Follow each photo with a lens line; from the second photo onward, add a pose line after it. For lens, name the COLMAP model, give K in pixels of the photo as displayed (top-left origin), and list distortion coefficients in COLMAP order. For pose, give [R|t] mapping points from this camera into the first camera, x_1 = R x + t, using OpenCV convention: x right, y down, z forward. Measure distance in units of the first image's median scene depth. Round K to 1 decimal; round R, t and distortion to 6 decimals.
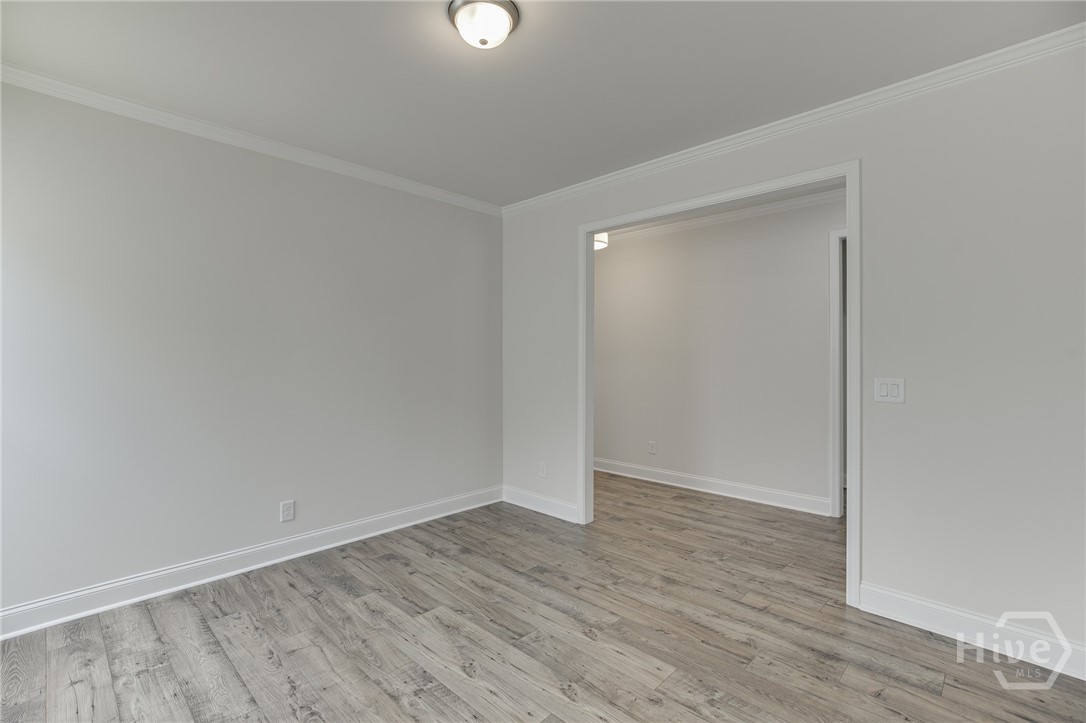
lens RADIAL K [[489.0, 0, 543.0], [0, 489.0, 361.5], [0, 0, 1]] dist [0.001134, 0.000415]
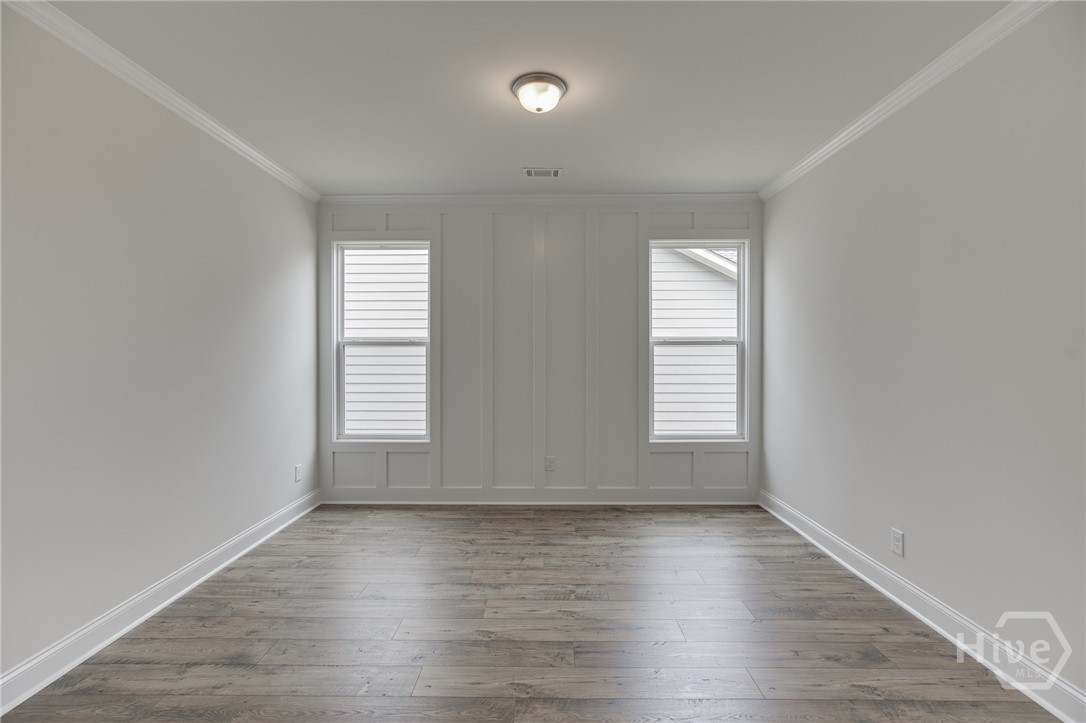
lens RADIAL K [[489.0, 0, 543.0], [0, 489.0, 361.5], [0, 0, 1]] dist [0.001134, 0.000415]
pose [[-0.723187, 0.015242, -0.690484, 0.625228], [-0.002543, 0.999691, 0.024731, -0.018003], [0.690648, 0.019641, -0.722924, 1.584346]]
